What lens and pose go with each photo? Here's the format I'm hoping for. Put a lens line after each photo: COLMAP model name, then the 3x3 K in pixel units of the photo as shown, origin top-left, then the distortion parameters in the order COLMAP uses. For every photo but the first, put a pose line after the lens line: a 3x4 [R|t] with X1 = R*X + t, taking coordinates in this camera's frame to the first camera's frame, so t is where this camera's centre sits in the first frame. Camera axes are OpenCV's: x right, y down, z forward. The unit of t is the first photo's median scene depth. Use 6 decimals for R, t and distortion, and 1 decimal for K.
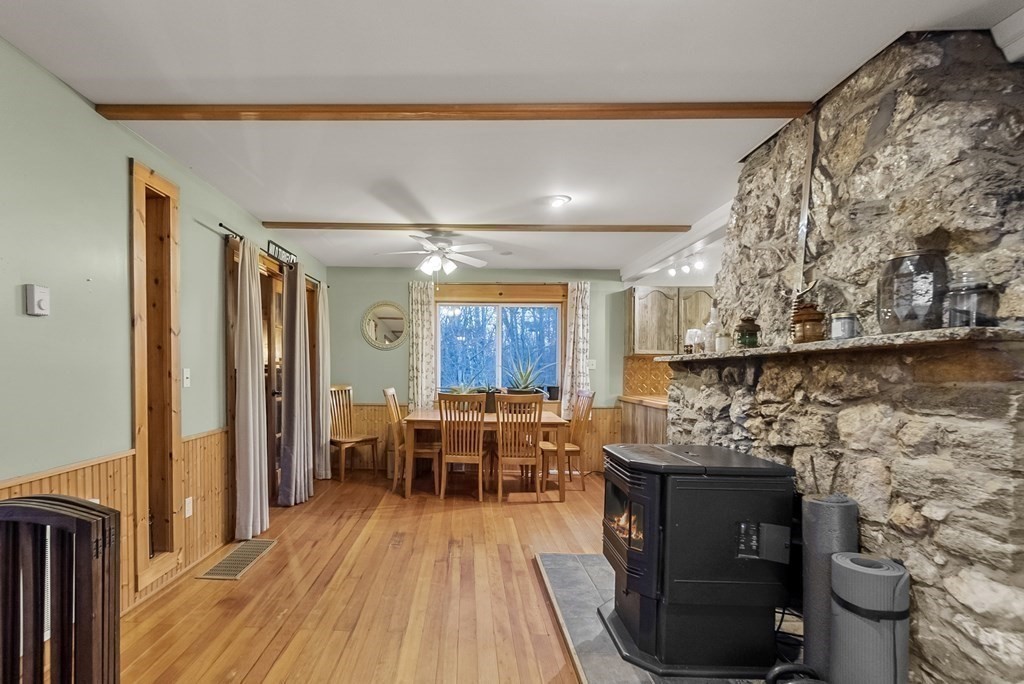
lens RADIAL K [[472.7, 0, 512.3], [0, 472.7, 367.0], [0, 0, 1]] dist [0.000747, -0.000237]
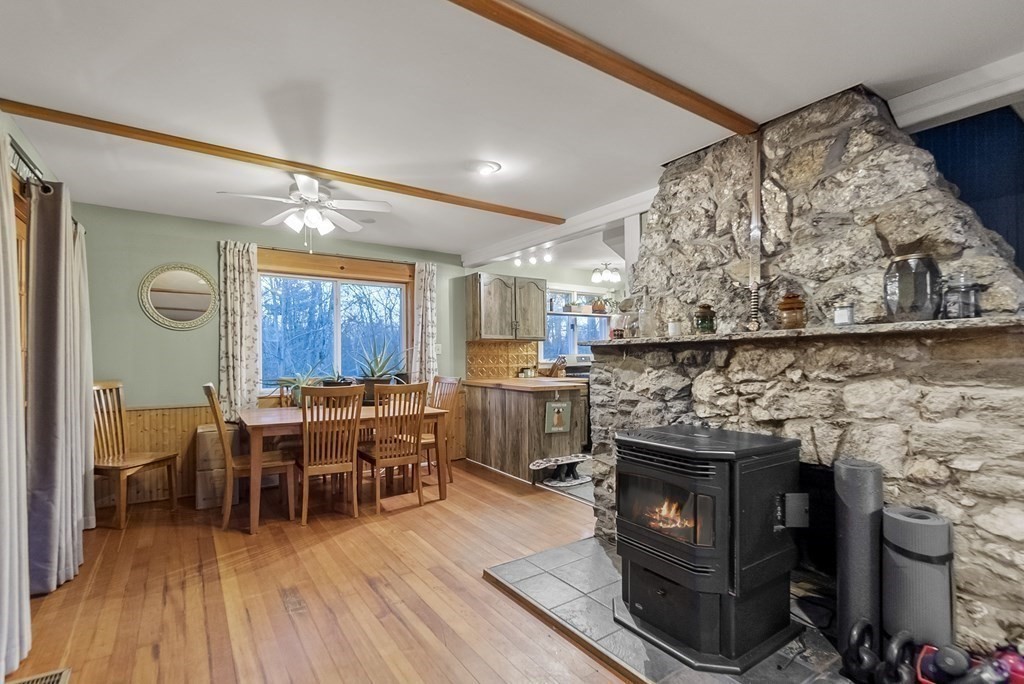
lens RADIAL K [[439.7, 0, 512.0], [0, 439.7, 342.0], [0, 0, 1]] dist [-0.001806, -0.000156]
pose [[0.852807, 0.004205, 0.522209, -0.479207], [0.008180, 0.999737, -0.021409, 0.000577], [-0.522162, 0.022530, 0.852549, 0.418624]]
